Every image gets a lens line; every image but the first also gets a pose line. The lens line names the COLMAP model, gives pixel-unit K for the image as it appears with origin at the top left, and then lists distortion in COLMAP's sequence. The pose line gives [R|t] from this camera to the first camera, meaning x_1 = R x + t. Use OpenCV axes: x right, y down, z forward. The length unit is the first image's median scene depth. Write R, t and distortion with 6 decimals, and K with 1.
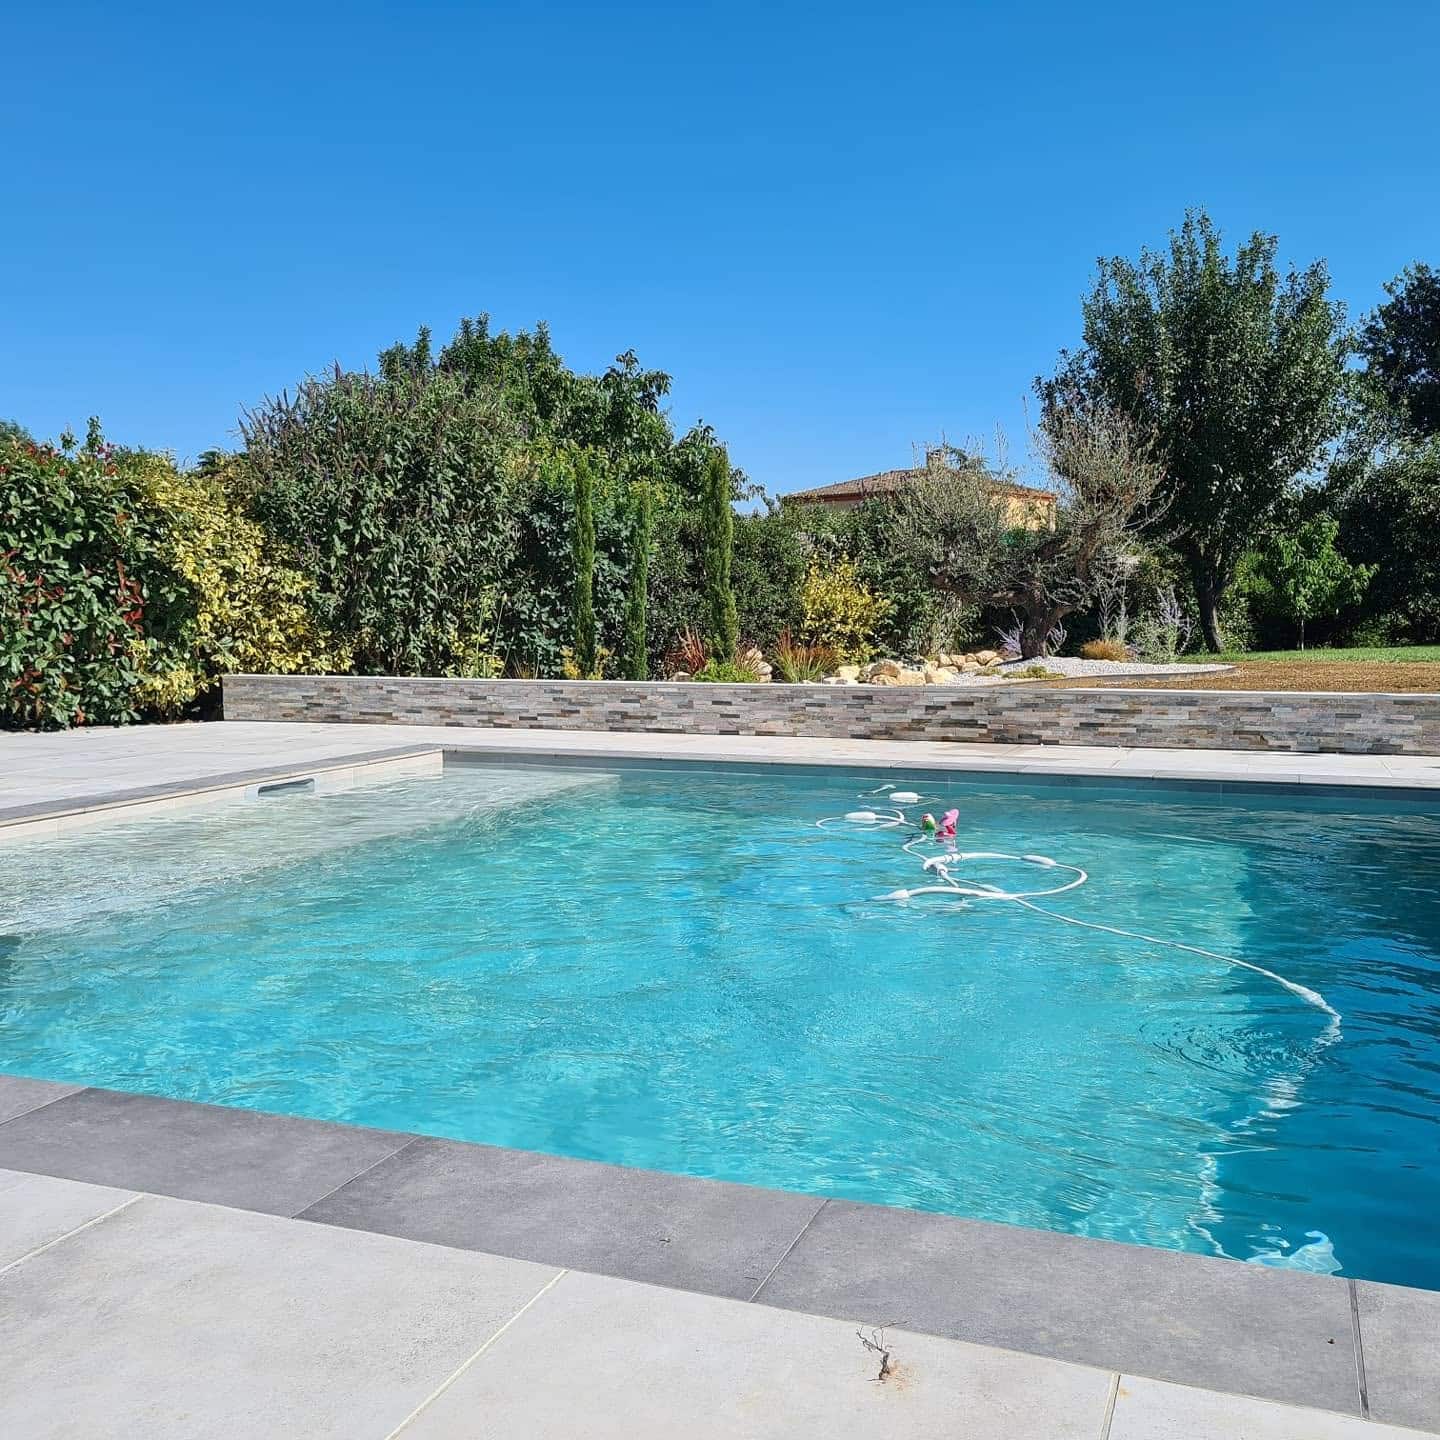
lens RADIAL K [[1430.2, 0, 719.9], [0, 1430.2, 761.7], [0, 0, 1]] dist [0.051898, -0.003258]
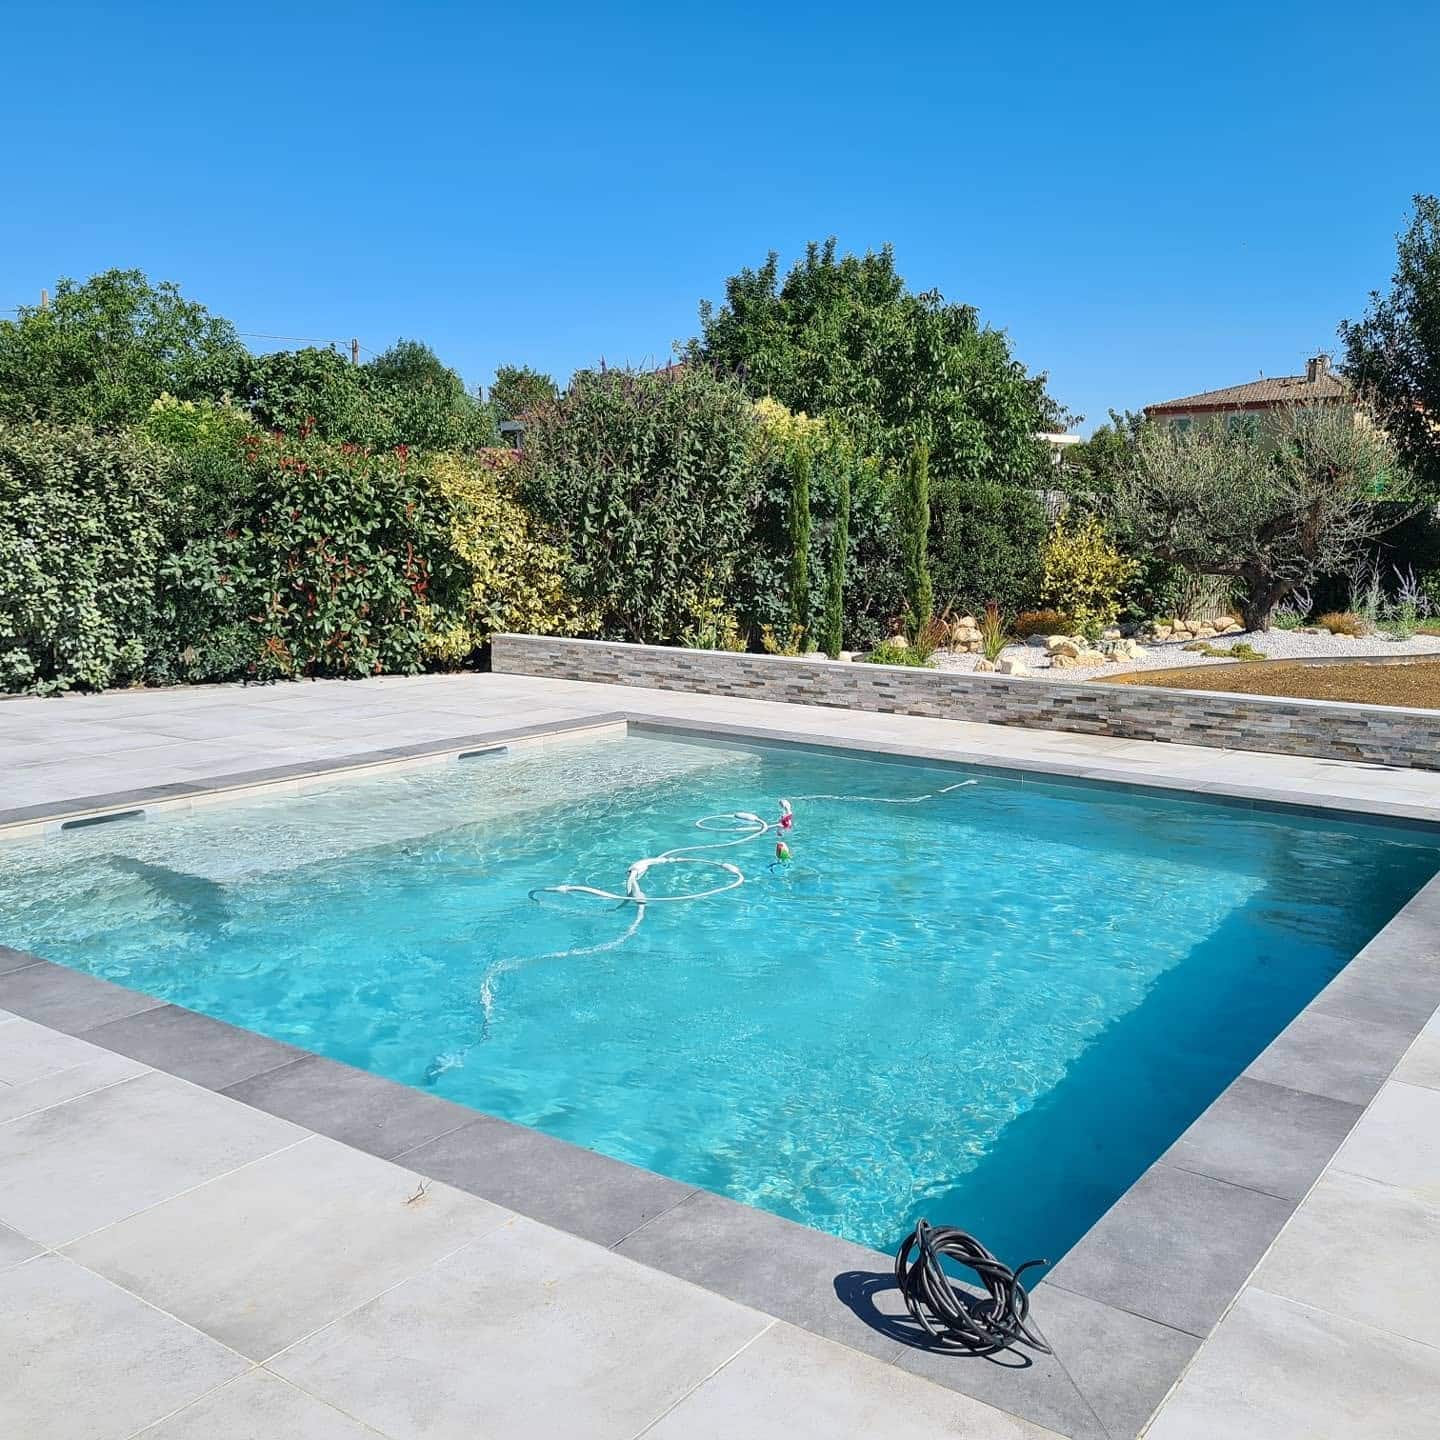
lens RADIAL K [[1430.2, 0, 719.9], [0, 1430.2, 761.7], [0, 0, 1]] dist [0.051898, -0.003258]
pose [[0.967230, 0.059109, -0.246924, 0.148354], [-0.042175, 0.996416, 0.073318, -0.053088], [0.250373, -0.060501, 0.966257, -0.119985]]
